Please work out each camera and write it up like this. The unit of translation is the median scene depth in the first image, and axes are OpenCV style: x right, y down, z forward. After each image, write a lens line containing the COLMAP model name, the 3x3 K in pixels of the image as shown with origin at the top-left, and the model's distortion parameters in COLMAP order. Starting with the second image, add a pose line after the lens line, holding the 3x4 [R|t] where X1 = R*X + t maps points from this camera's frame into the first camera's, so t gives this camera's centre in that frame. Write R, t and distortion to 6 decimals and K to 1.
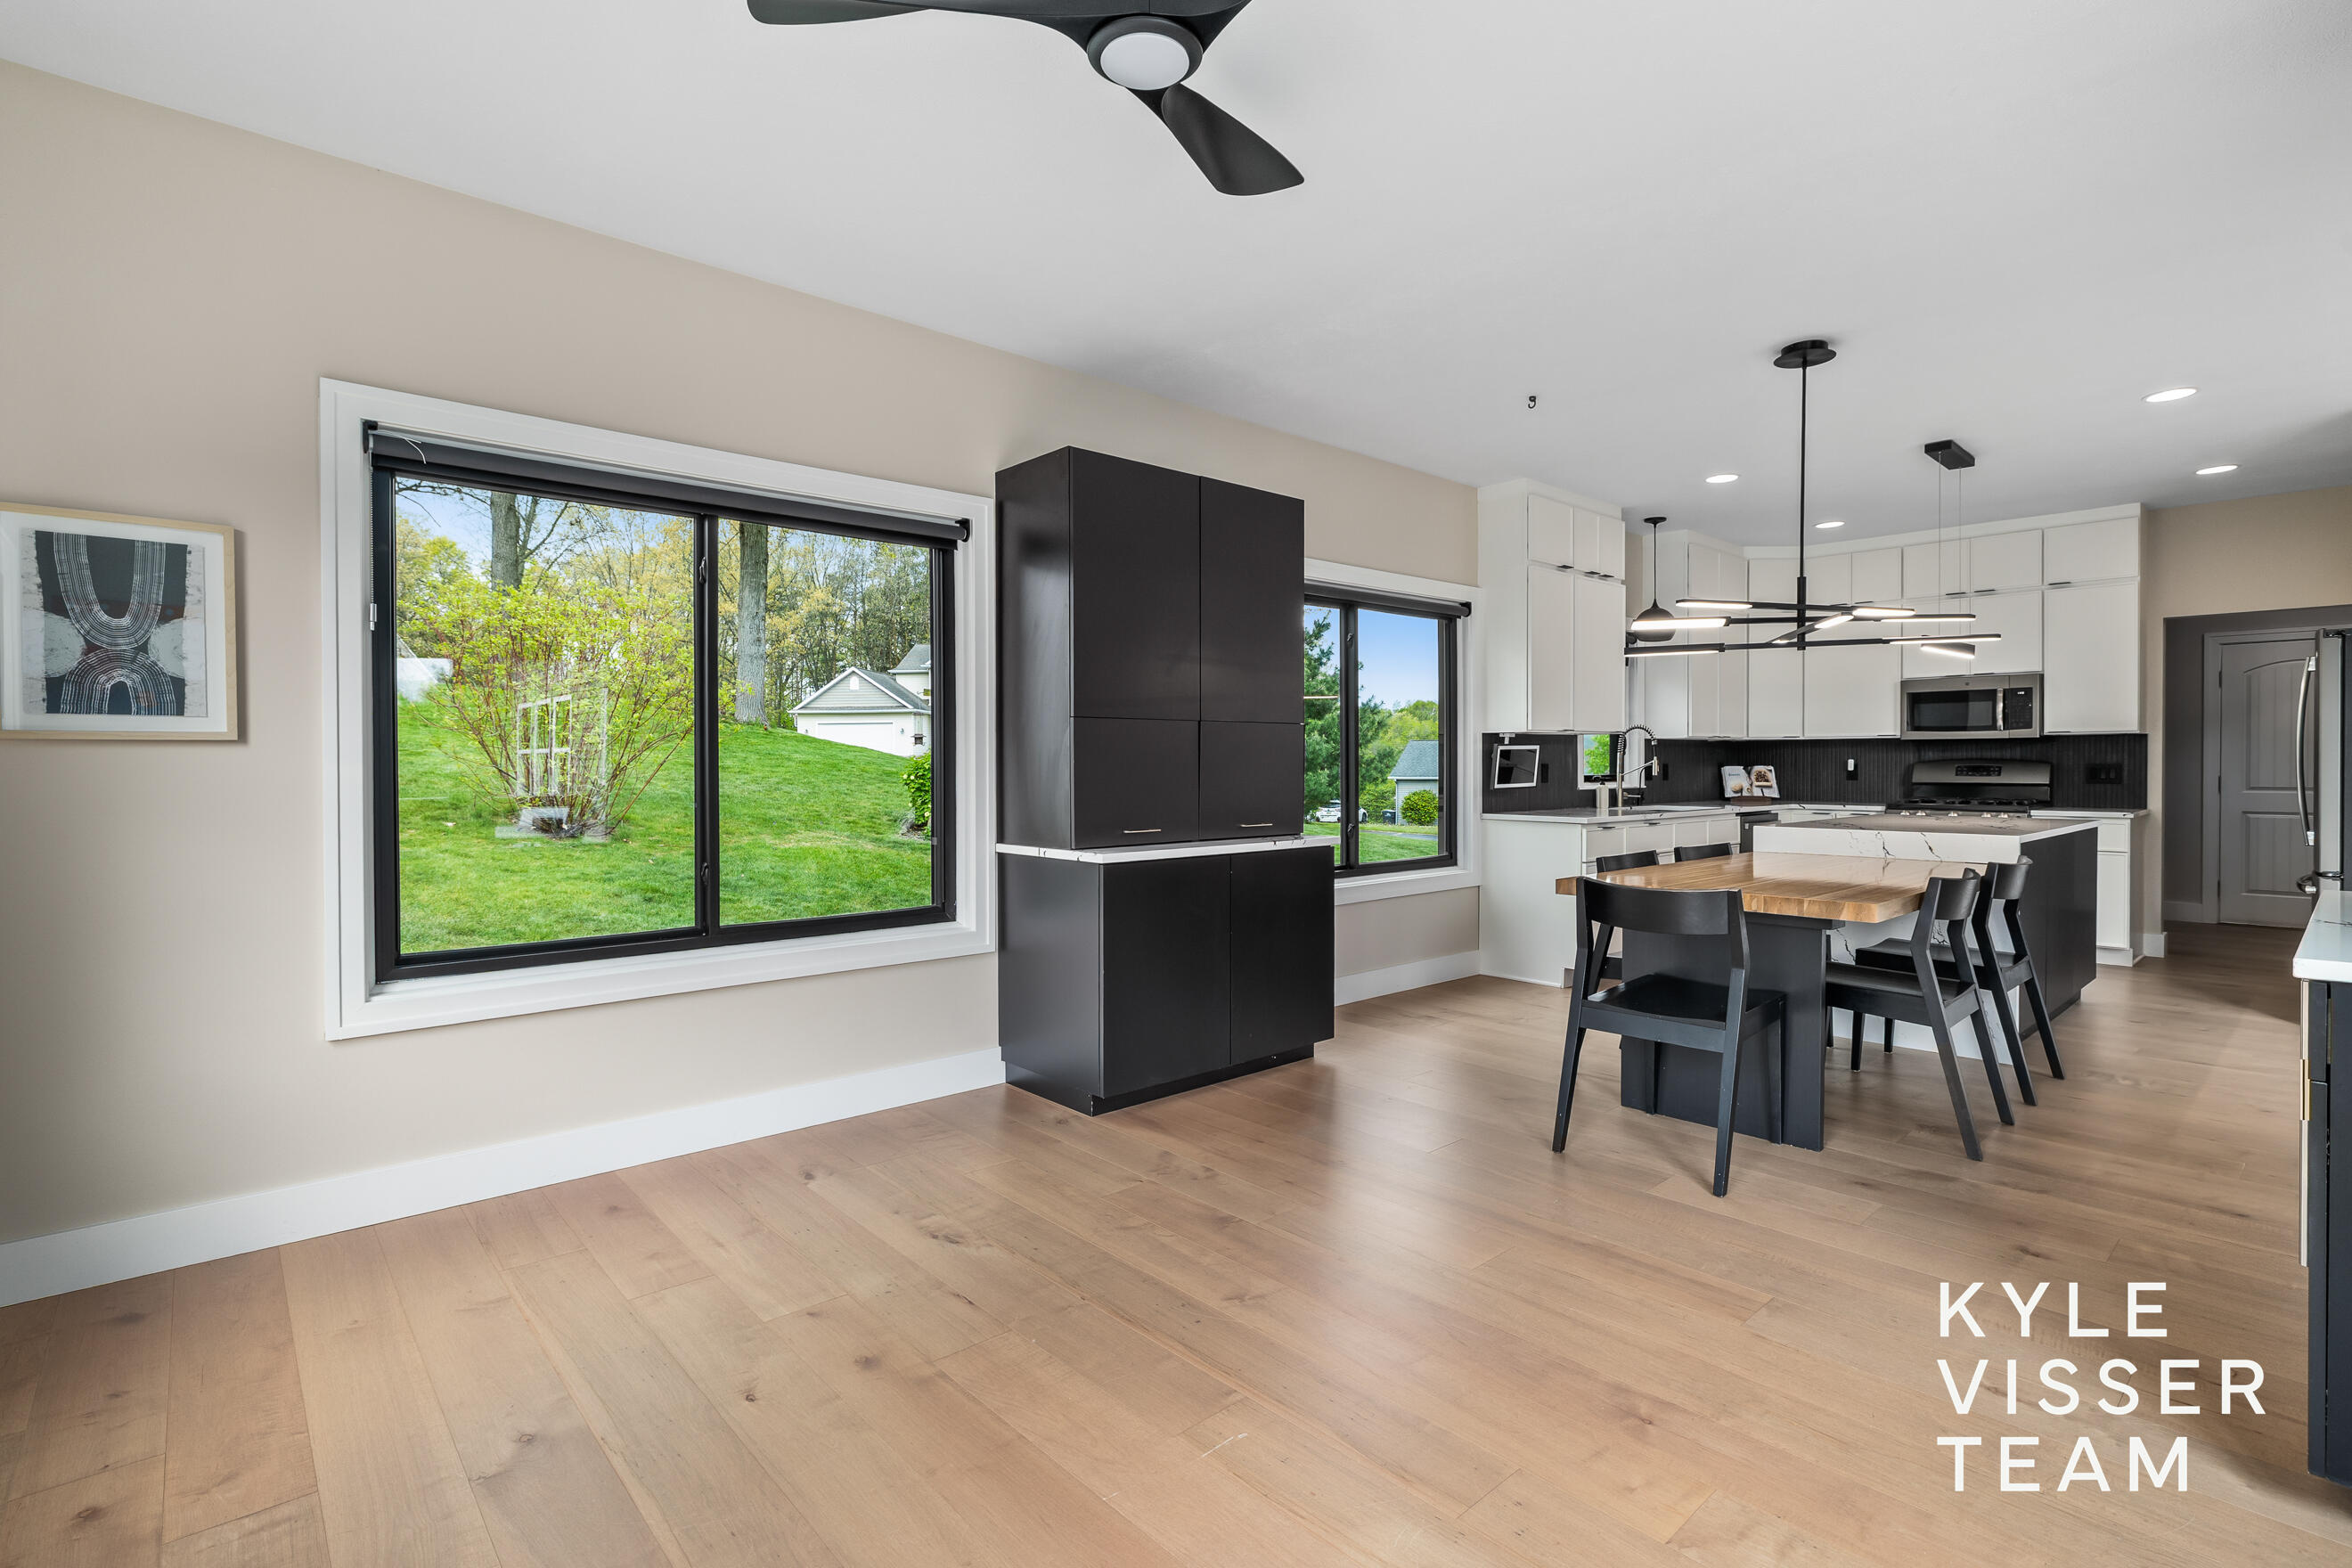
lens RADIAL K [[1106.9, 0, 1187.6], [0, 1106.9, 776.3], [0, 0, 1]] dist [-0.004121, 0.000795]
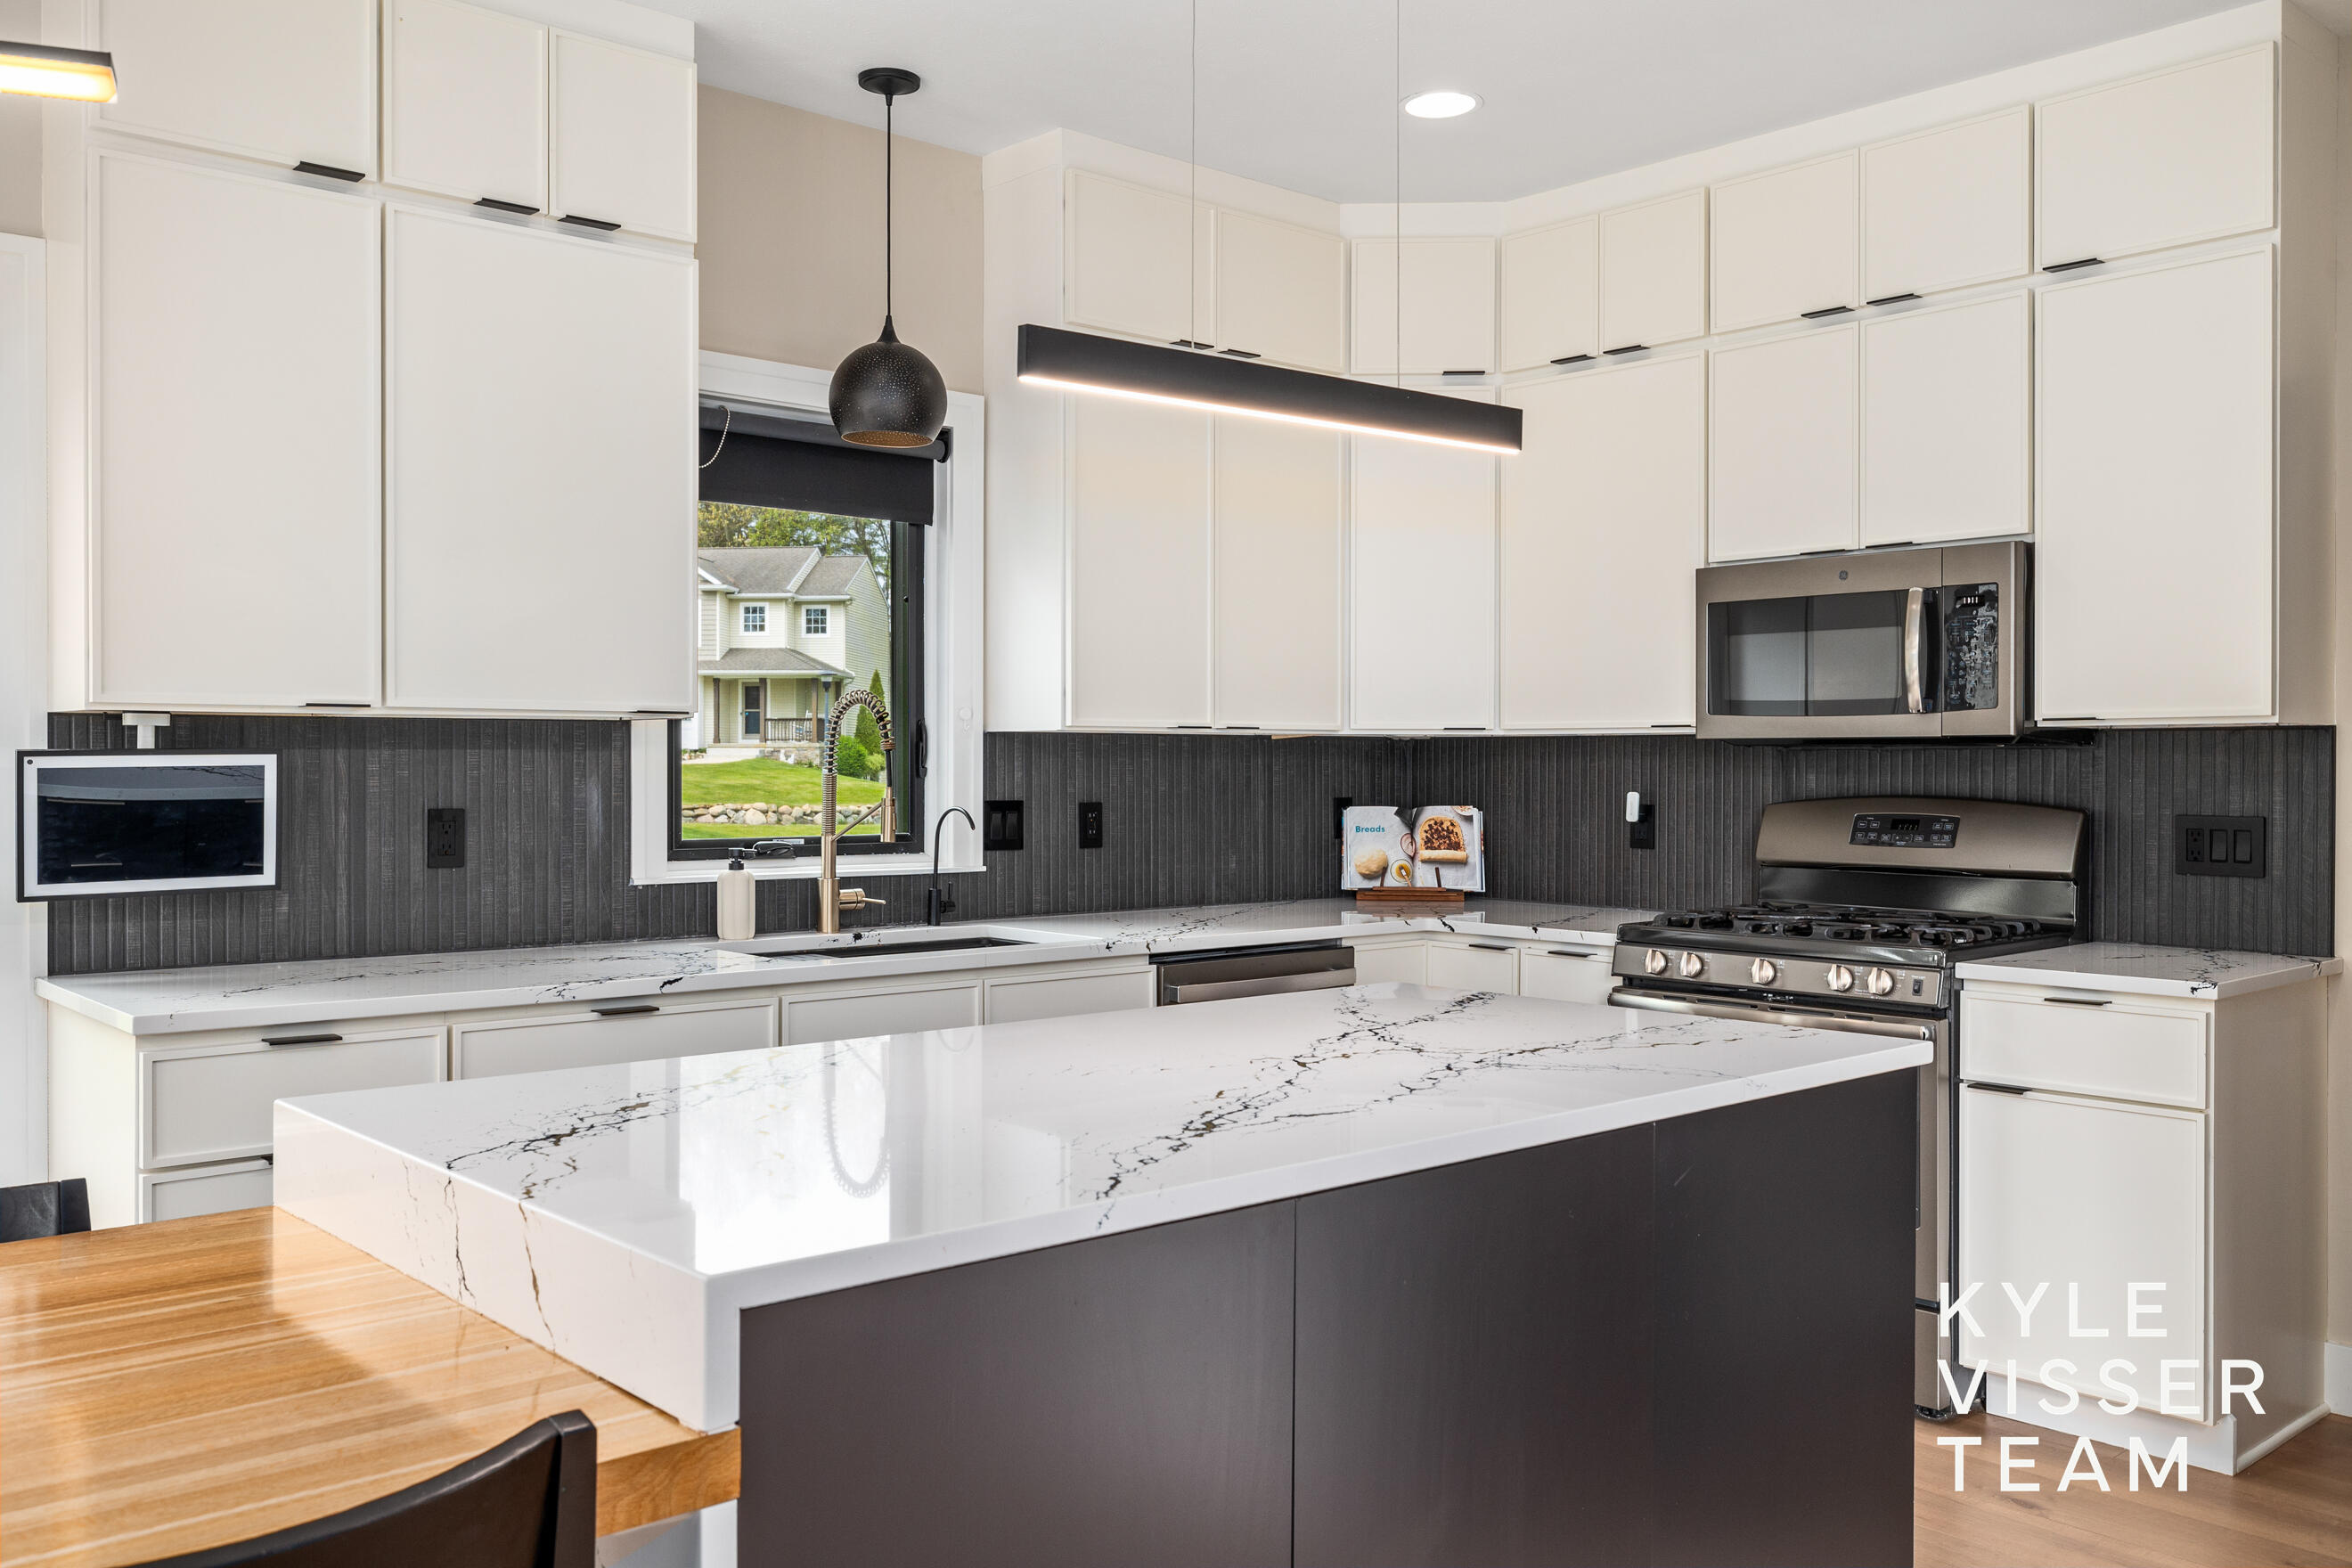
lens RADIAL K [[1939.7, 0, 1170.8], [0, 1939.7, 774.6], [0, 0, 1]] dist [-0.003812, 0.006490]
pose [[0.999943, 0.005211, -0.009320, 0.532425], [-0.005277, 0.999961, -0.007081, -0.018191], [0.009282, 0.007129, 0.999932, 0.427377]]
